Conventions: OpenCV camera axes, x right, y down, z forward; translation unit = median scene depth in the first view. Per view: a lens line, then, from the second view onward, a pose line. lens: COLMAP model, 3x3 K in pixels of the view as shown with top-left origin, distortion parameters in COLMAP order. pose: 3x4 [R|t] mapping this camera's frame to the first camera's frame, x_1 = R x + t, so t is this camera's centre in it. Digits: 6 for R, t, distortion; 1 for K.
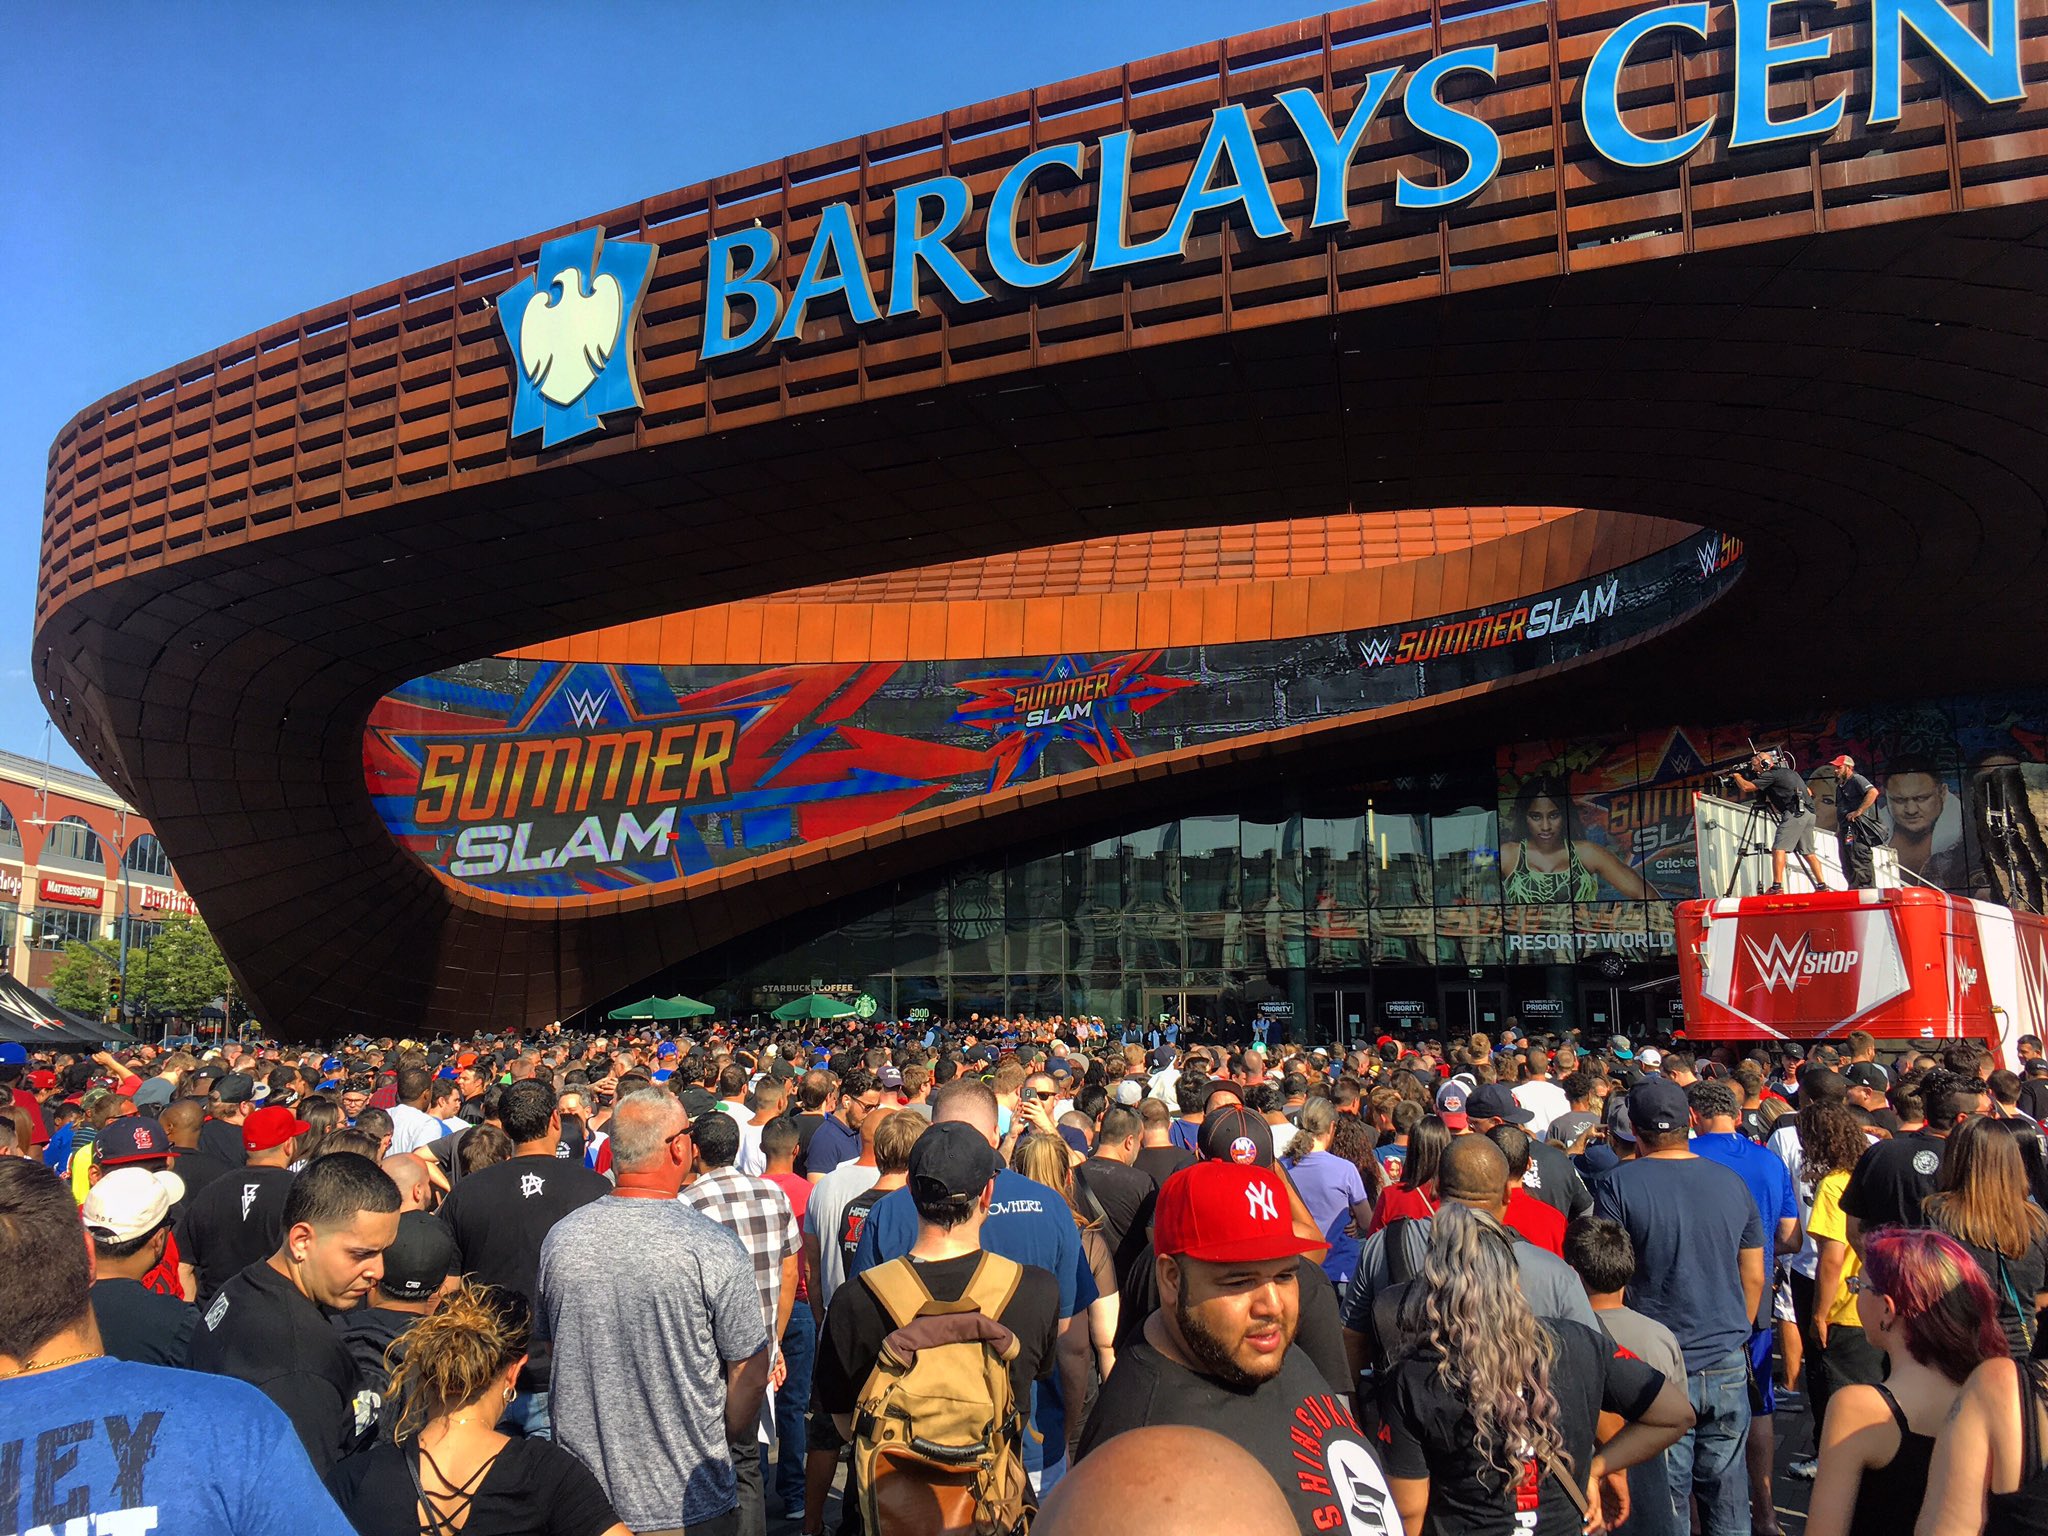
lens RADIAL K [[1593.9, 0, 1024.0], [0, 1593.9, 768.0], [0, 0, 1]] dist [0.080452, -0.075378]
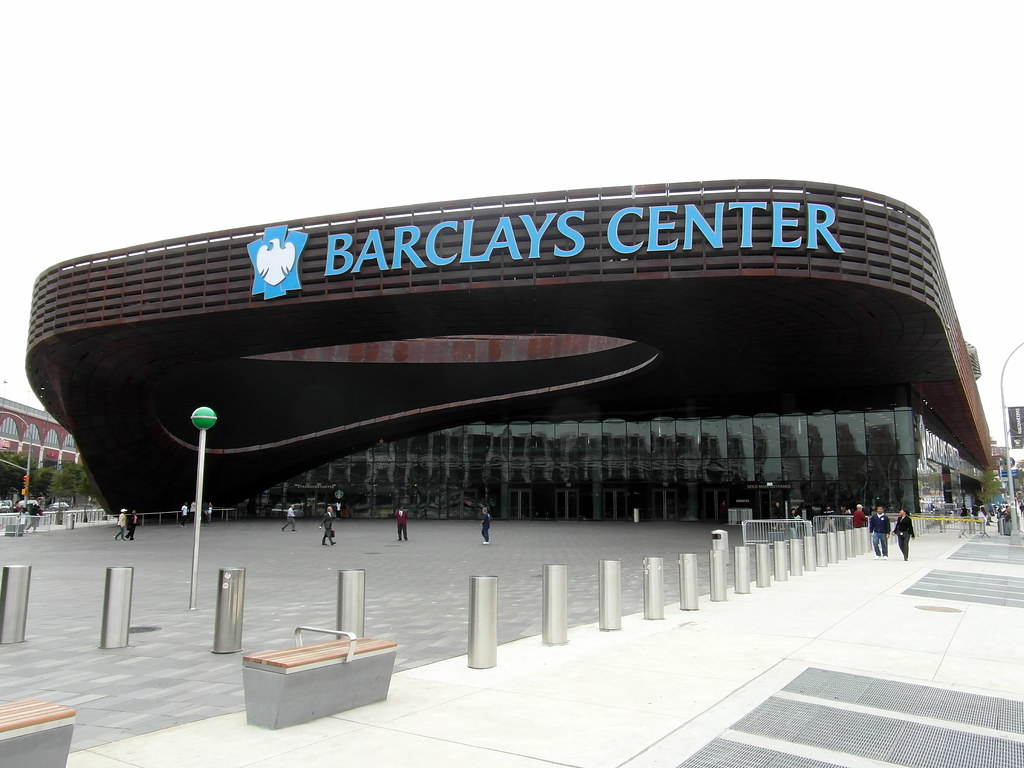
lens RADIAL K [[729.0, 0, 512.0], [0, 729.0, 384.0], [0, 0, 1]] dist [-0.002202, 0.000493]
pose [[0.986018, 0.038796, 0.162061, -0.076537], [-0.037091, 0.999220, -0.013537, -0.055432], [-0.162459, 0.007337, 0.986688, -0.411212]]
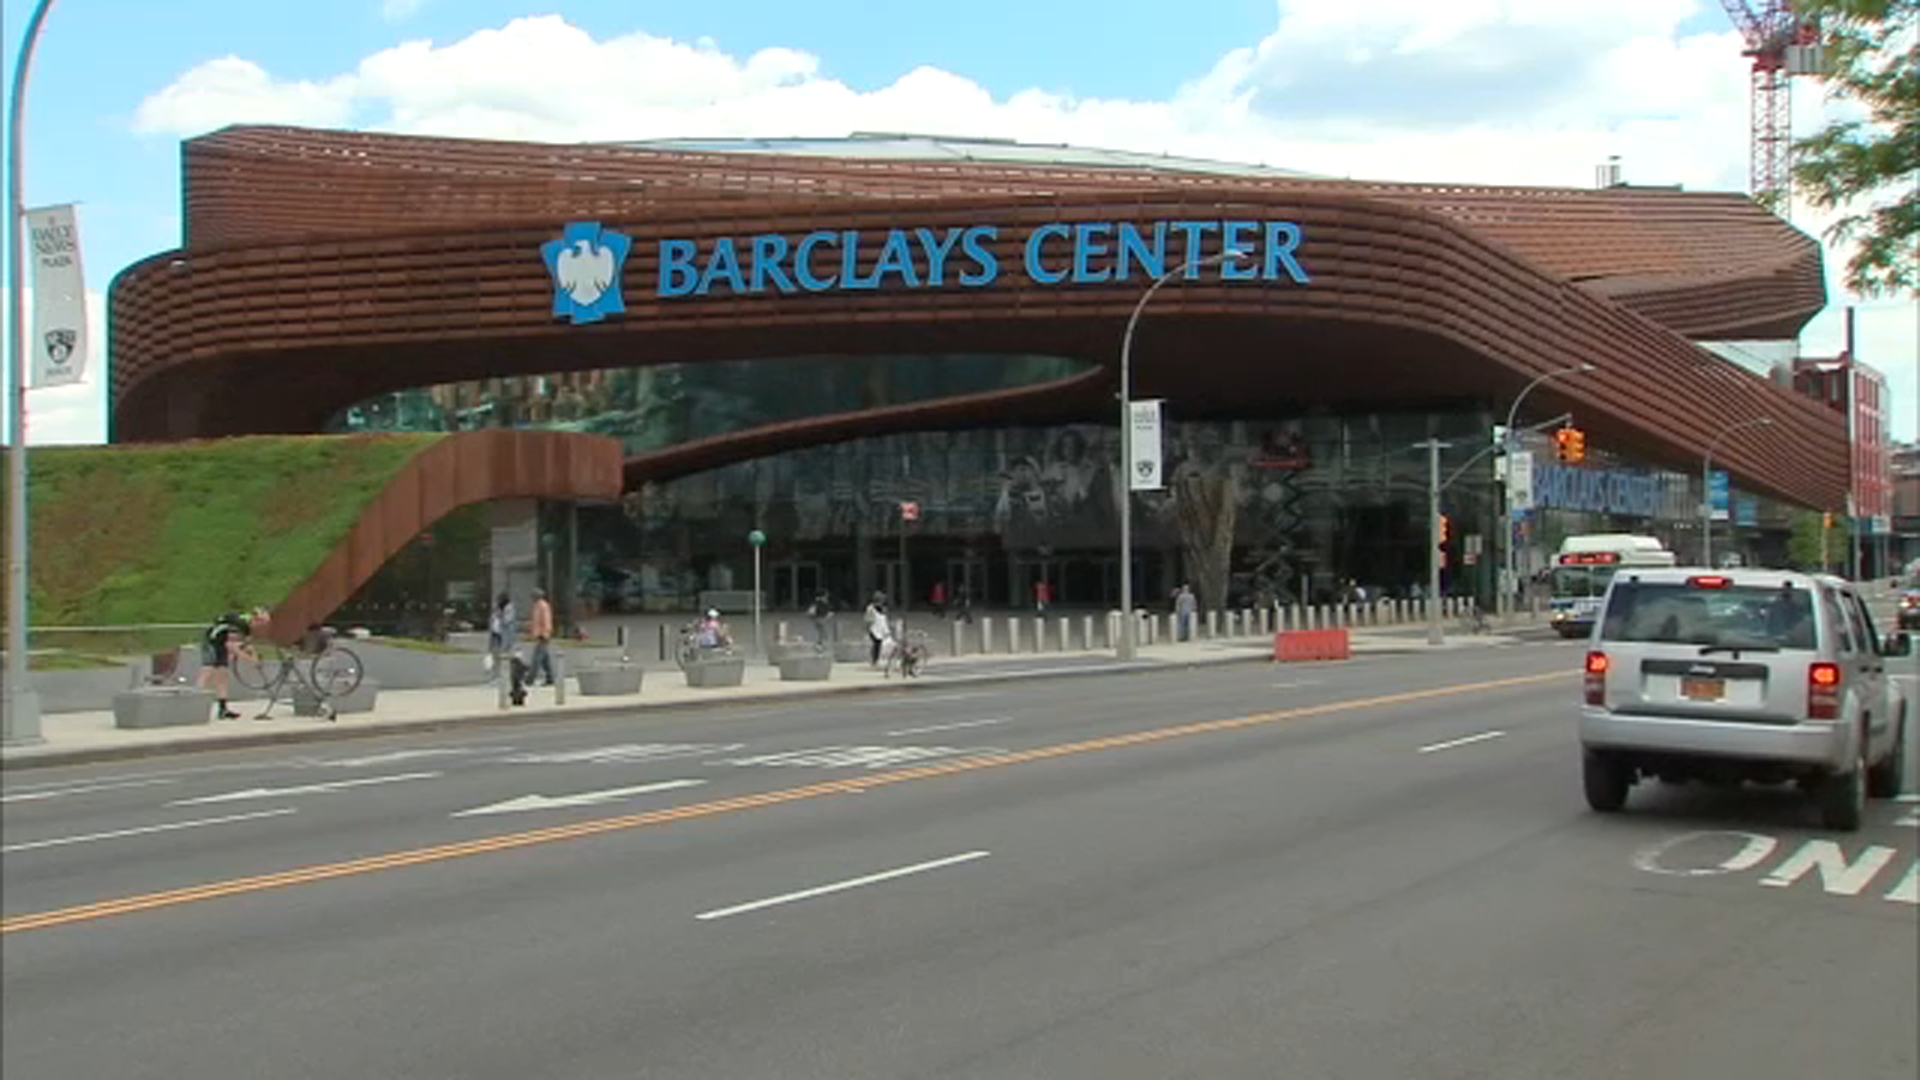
lens RADIAL K [[2035.5, 0, 960.0], [0, 2035.5, 540.0], [0, 0, 1]] dist [0.115732, 0.002337]
pose [[0.976847, 0.000269, 0.213938, -0.437508], [-0.027488, 0.991868, 0.124264, -0.311121], [-0.212165, -0.127268, 0.968911, -2.079087]]
